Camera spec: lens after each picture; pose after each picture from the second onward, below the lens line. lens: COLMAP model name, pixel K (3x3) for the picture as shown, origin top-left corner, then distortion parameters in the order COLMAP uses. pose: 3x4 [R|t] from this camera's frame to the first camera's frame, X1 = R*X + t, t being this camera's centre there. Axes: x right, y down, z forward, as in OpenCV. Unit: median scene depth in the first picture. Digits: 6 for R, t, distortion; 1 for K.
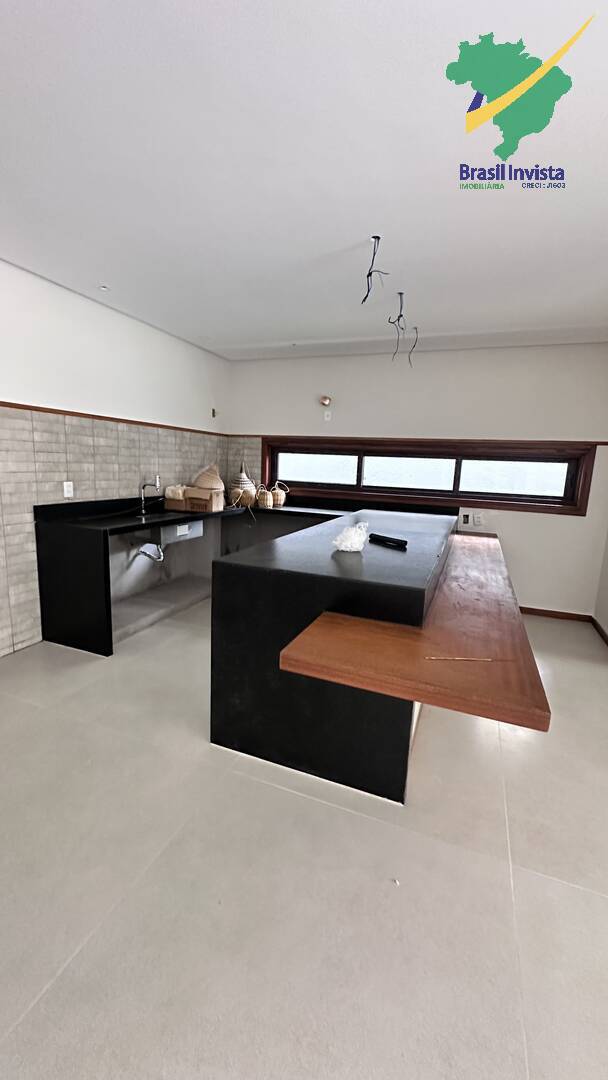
lens RADIAL K [[426.6, 0, 305.1], [0, 426.6, 542.7], [0, 0, 1]] dist [-0.000386, 0.000128]
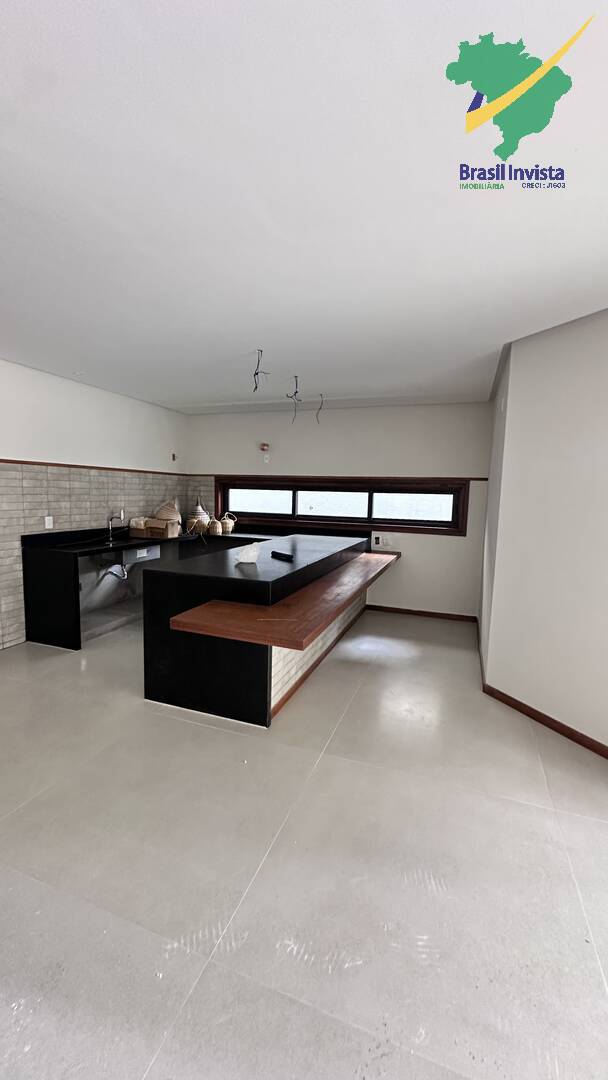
lens RADIAL K [[426.6, 0, 305.1], [0, 426.6, 542.7], [0, 0, 1]] dist [-0.000386, 0.000128]
pose [[0.999561, -0.018359, 0.023246, 0.154349], [0.019816, 0.997750, -0.064053, 0.027967], [-0.022018, 0.064485, 0.997676, -0.245984]]
